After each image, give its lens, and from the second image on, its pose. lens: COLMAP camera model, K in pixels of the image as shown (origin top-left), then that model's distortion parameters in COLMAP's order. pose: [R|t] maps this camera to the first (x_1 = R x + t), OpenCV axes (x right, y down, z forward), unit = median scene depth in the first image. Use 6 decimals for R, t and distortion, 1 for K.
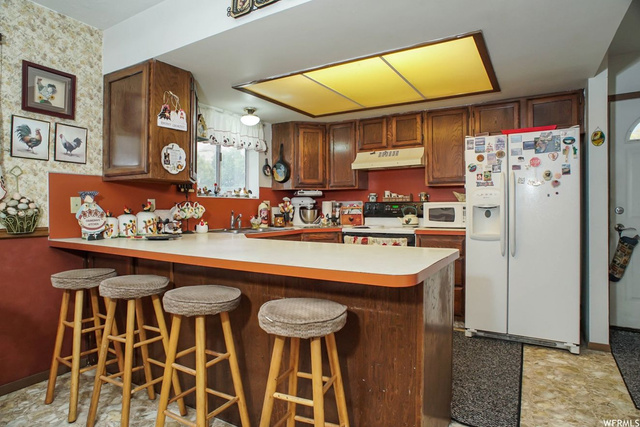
lens RADIAL K [[375.0, 0, 315.1], [0, 375.0, 210.8], [0, 0, 1]] dist [-0.092077, 0.051458]
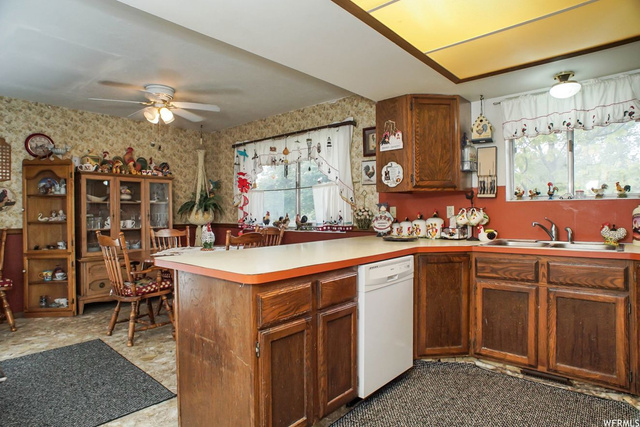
lens RADIAL K [[375.0, 0, 329.0], [0, 375.0, 213.7], [0, 0, 1]] dist [-0.092077, 0.051458]
pose [[-0.158338, 0.007054, -0.987360, 0.718855], [0.002862, 0.999974, 0.006685, -0.017645], [0.987381, -0.001768, -0.158354, 0.825977]]
